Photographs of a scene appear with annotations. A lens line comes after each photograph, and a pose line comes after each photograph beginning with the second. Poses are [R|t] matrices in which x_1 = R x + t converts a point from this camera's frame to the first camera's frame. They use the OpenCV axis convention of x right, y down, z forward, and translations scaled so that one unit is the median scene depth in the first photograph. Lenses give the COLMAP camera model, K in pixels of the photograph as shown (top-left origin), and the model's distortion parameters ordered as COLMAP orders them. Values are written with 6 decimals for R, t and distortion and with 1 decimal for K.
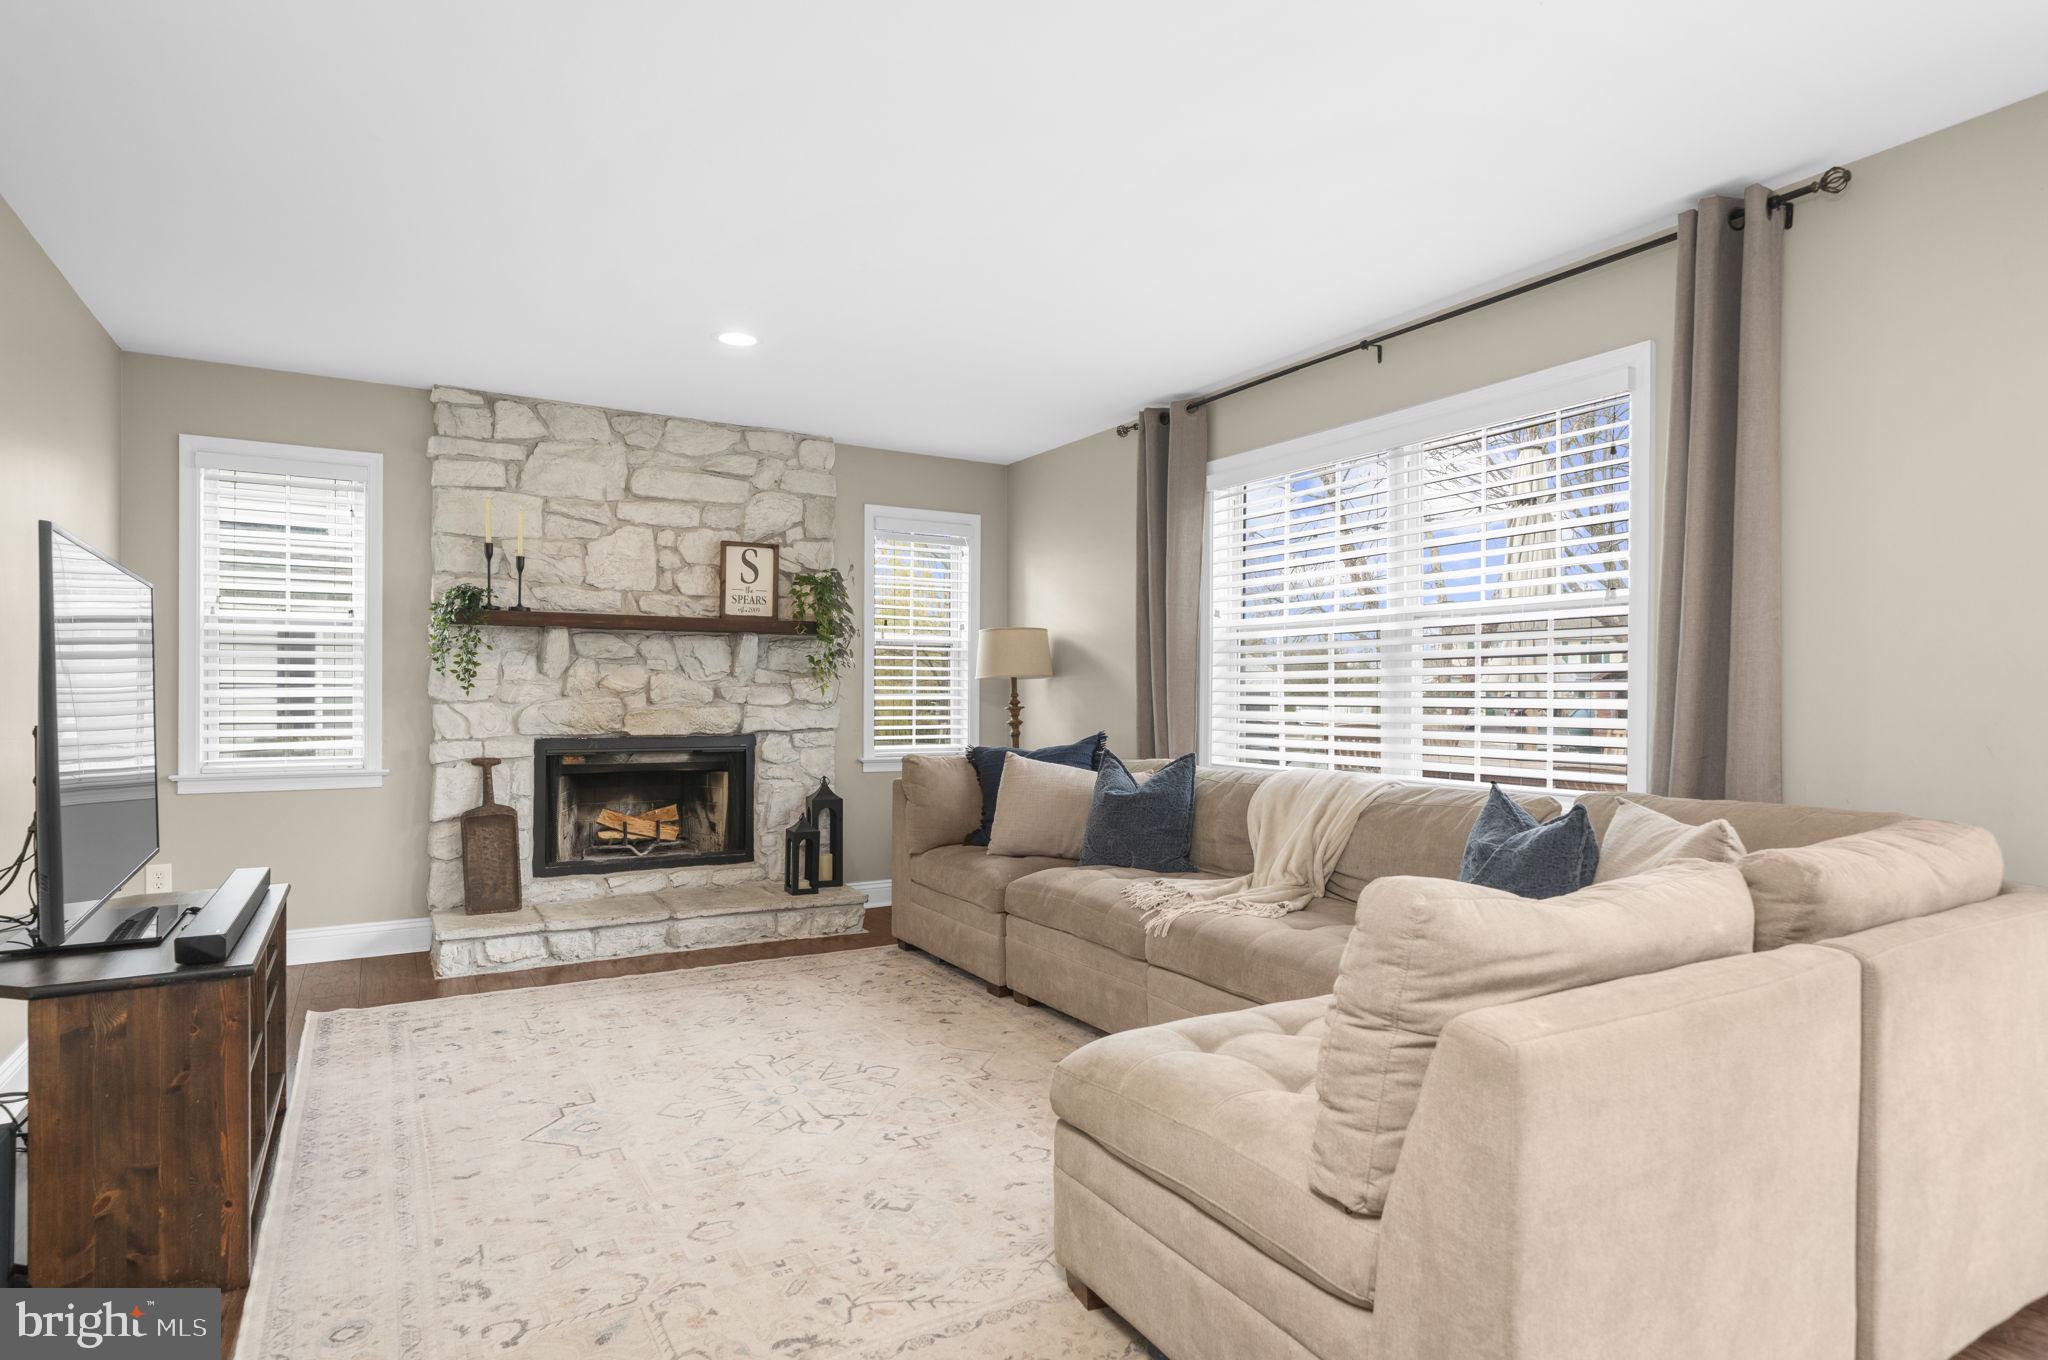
lens RADIAL K [[1056.6, 0, 1014.3], [0, 1056.6, 691.4], [0, 0, 1]] dist [-0.000983, 0.000722]
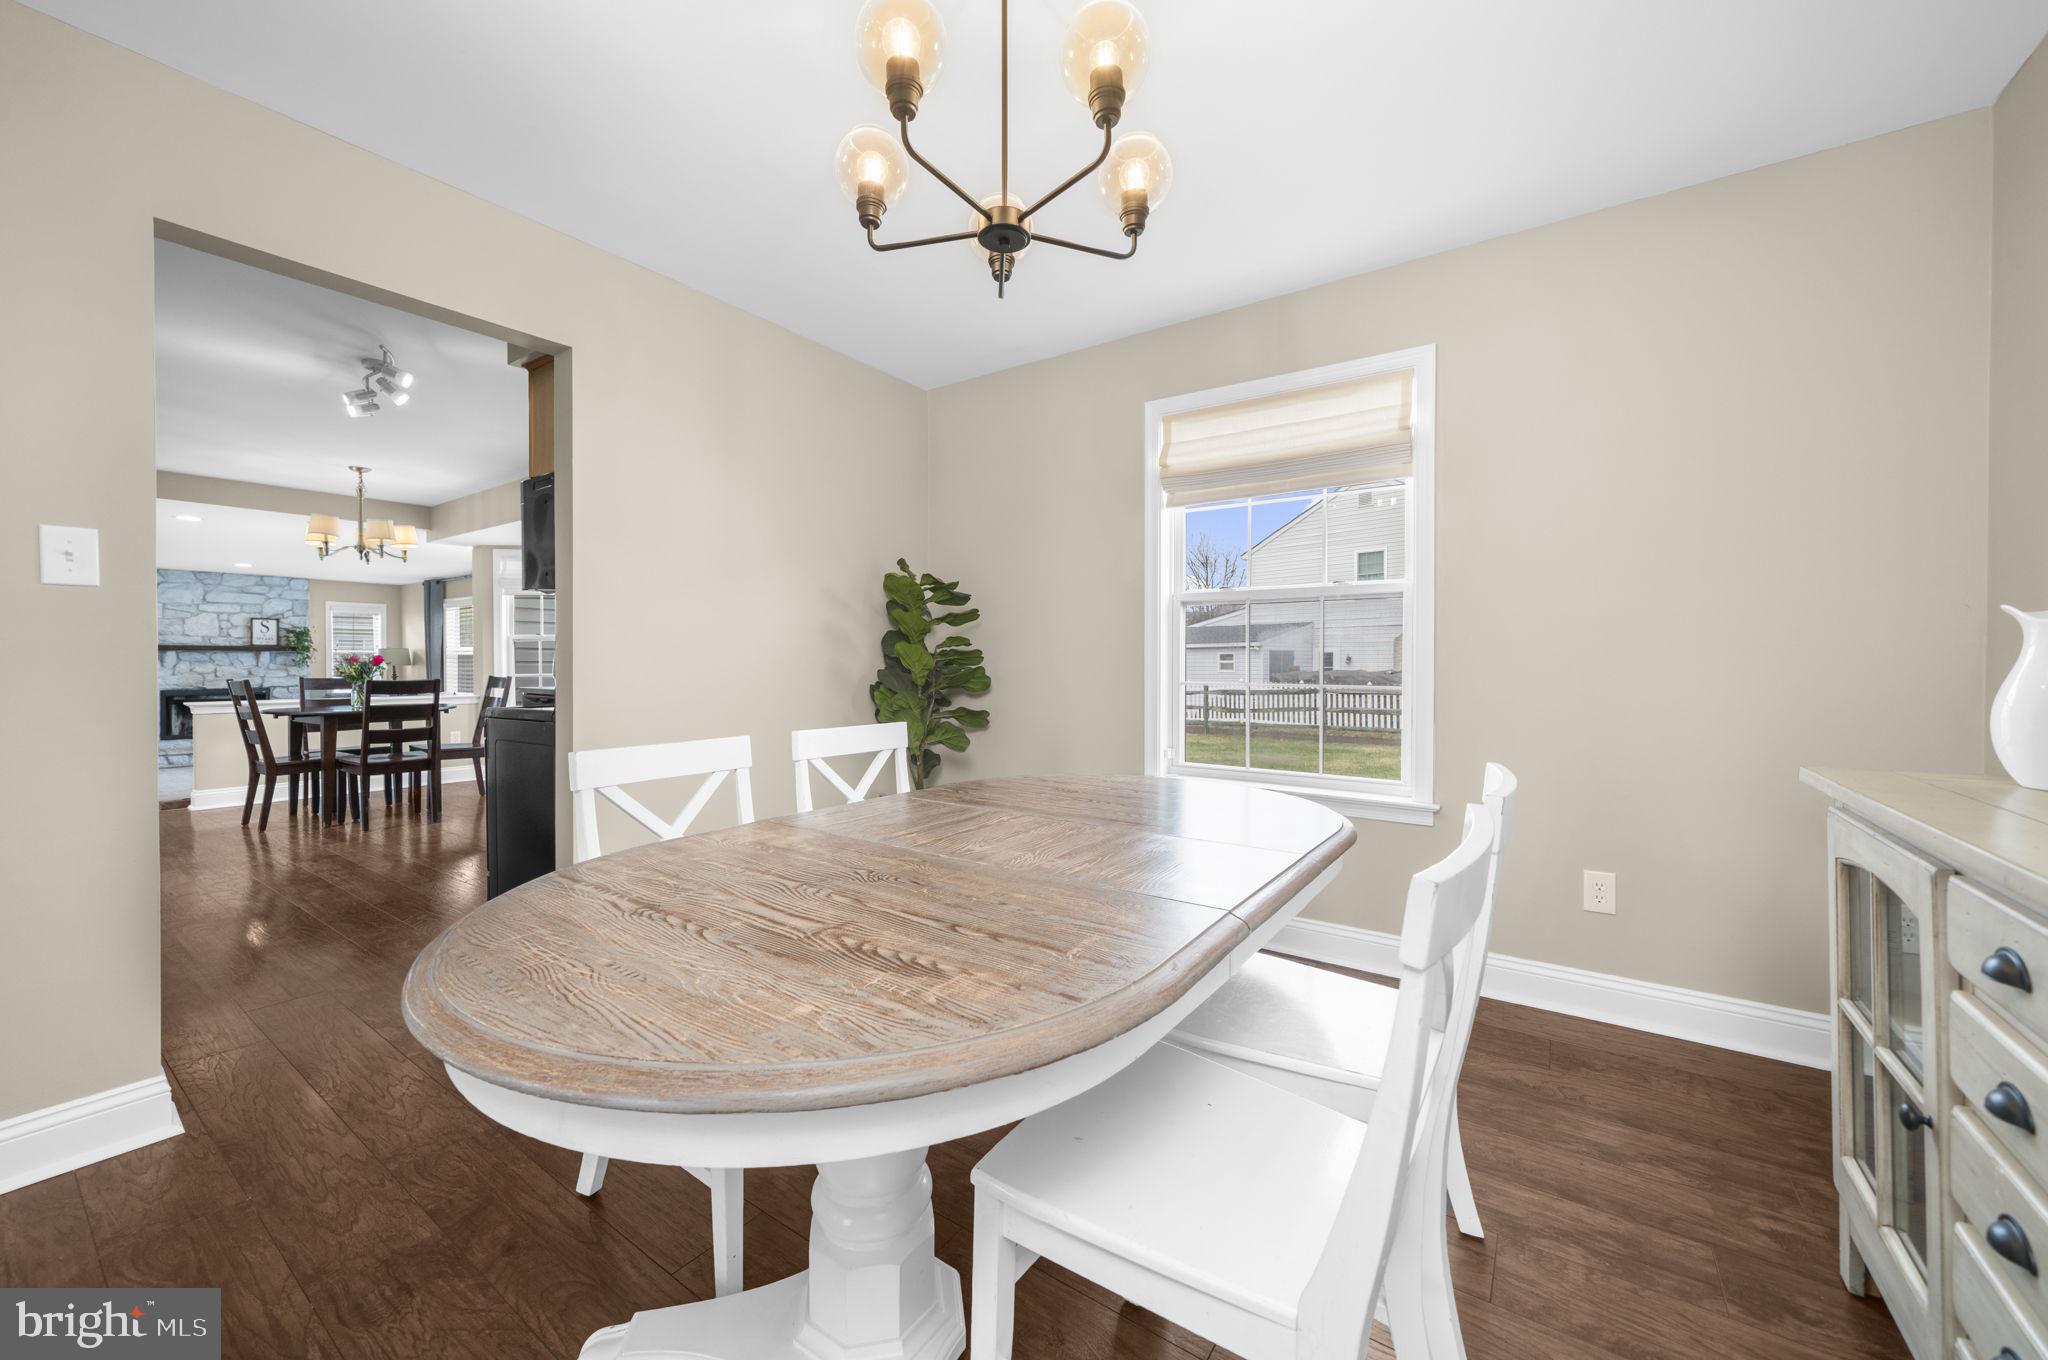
lens RADIAL K [[781.8, 0, 1023.5], [0, 781.8, 665.1], [0, 0, 1]] dist [-0.000023, -0.000007]
pose [[0.908247, -0.011427, 0.418278, 0.732730], [0.010697, 0.999934, 0.004091, -0.005243], [-0.418298, 0.000759, 0.908310, -1.778018]]
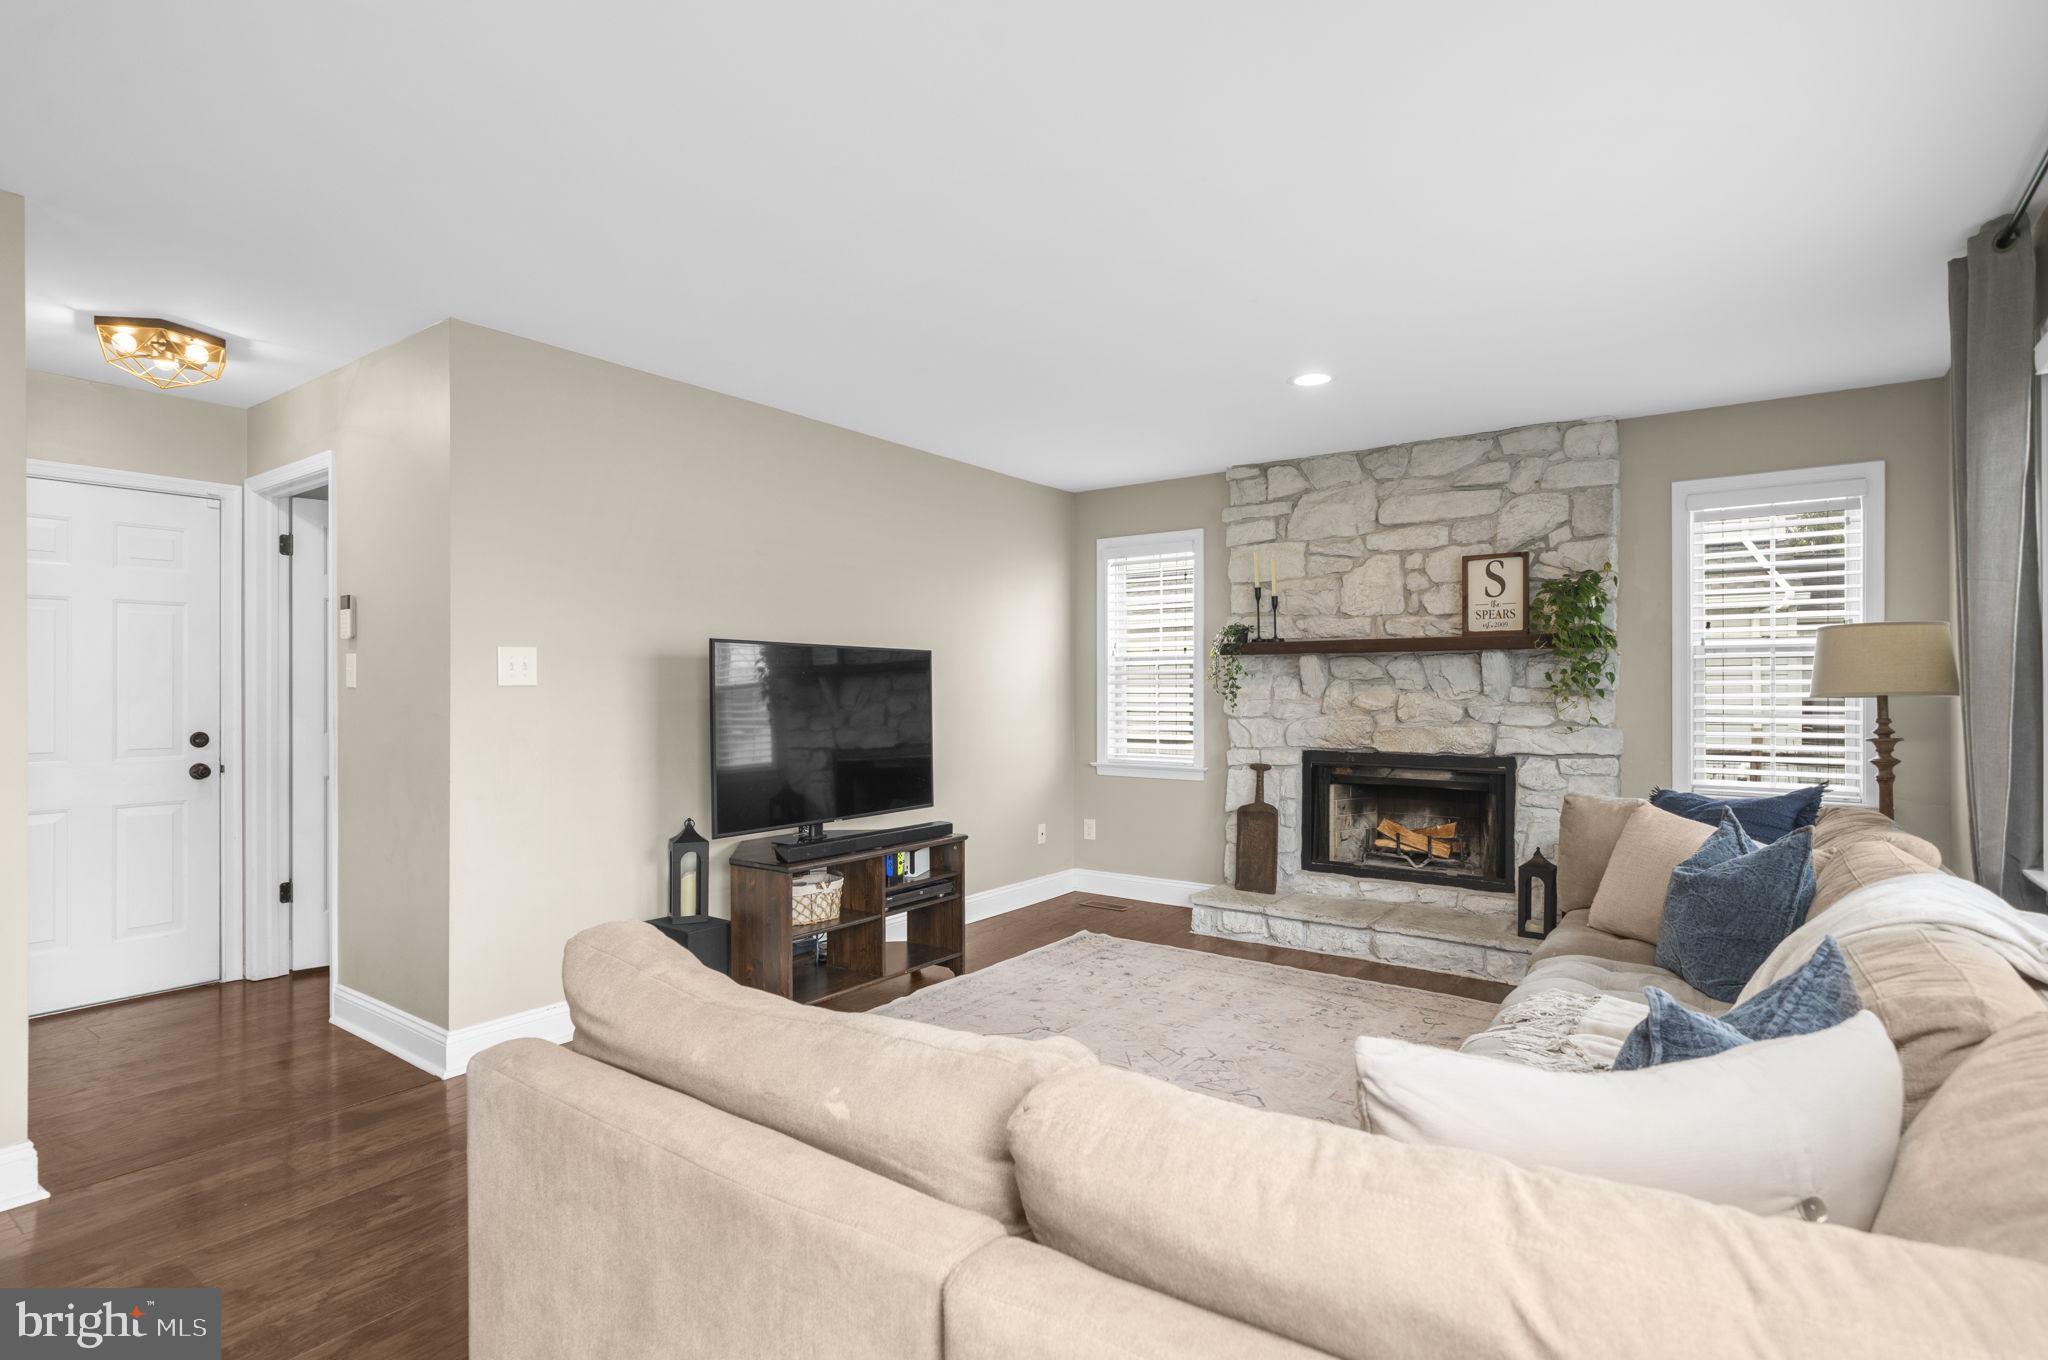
lens RADIAL K [[988.7, 0, 1012.7], [0, 988.7, 684.2], [0, 0, 1]] dist [0.001794, -0.000152]
pose [[0.416827, -0.010749, -0.908922, 0.392917], [0.000326, 0.999932, -0.011676, -0.014685], [0.908986, 0.004571, 0.416802, 0.250852]]
